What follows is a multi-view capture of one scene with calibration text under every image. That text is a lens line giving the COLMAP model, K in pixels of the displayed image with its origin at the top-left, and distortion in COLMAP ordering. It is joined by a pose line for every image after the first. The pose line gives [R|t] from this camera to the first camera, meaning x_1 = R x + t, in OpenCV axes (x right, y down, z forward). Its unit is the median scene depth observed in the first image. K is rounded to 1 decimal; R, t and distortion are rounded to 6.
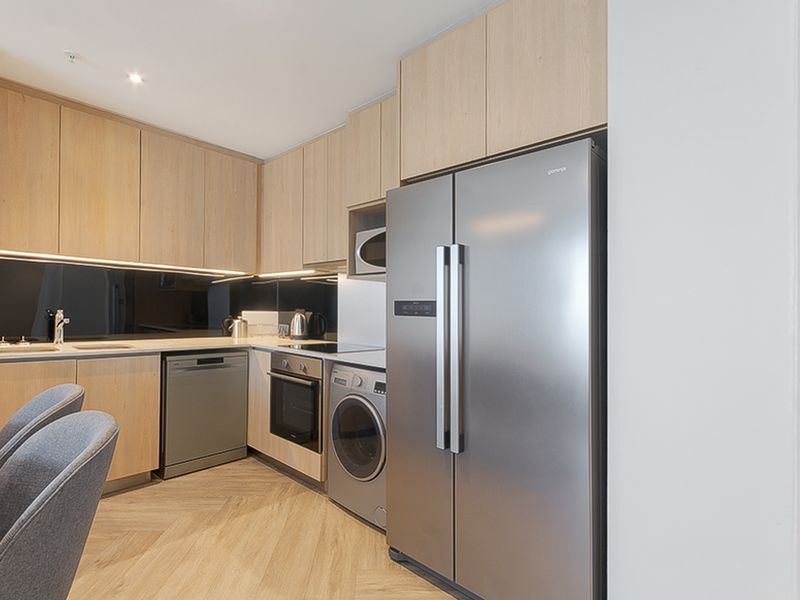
lens RADIAL K [[415.2, 0, 406.6], [0, 415.2, 298.8], [0, 0, 1]] dist [0.010230, -0.002693]
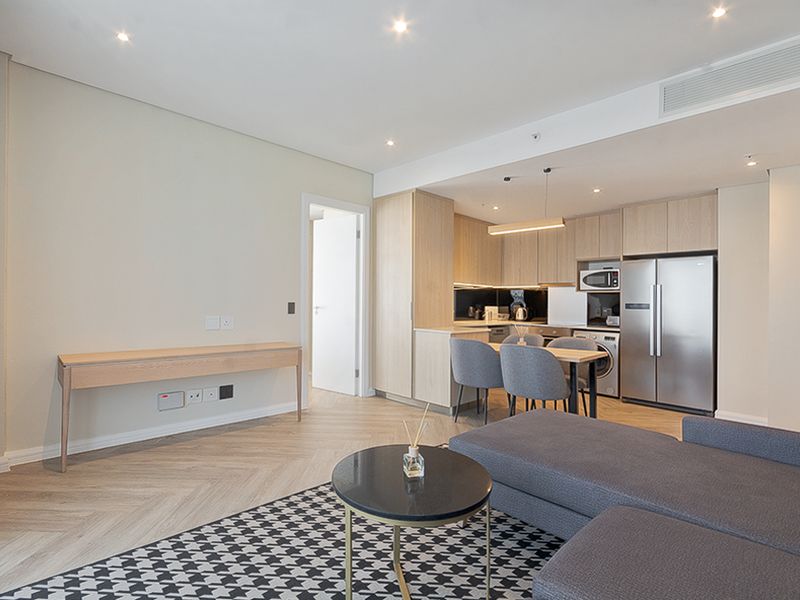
lens RADIAL K [[415.2, 0, 406.9], [0, 415.2, 298.3], [0, 0, 1]] dist [0.010230, -0.002693]
pose [[0.999357, -0.002887, -0.035736, -0.750585], [0.003468, 0.999862, 0.016217, -0.042197], [0.035684, -0.016330, 0.999230, -0.953860]]
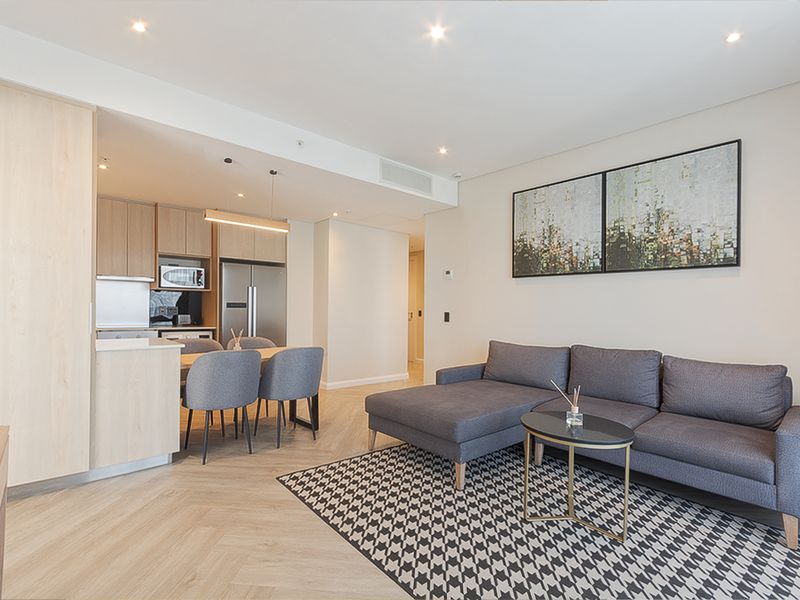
lens RADIAL K [[415.2, 0, 392.7], [0, 415.2, 301.8], [0, 0, 1]] dist [0.010230, -0.002693]
pose [[0.092483, -0.002379, 0.995711, -1.545397], [-0.047819, 0.998833, 0.006828, -0.041898], [-0.994565, -0.048245, 0.092262, -0.207611]]
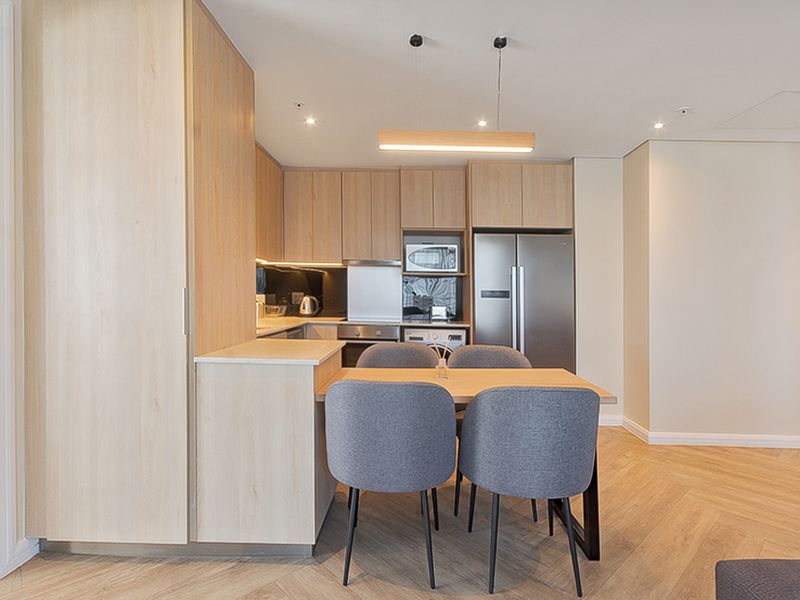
lens RADIAL K [[415.2, 0, 401.3], [0, 415.2, 293.6], [0, 0, 1]] dist [0.010230, -0.002693]
pose [[0.745541, -0.010212, 0.666381, -0.932129], [-0.019889, 0.999096, 0.037563, -0.026380], [-0.666162, -0.041259, 0.744665, -0.124131]]
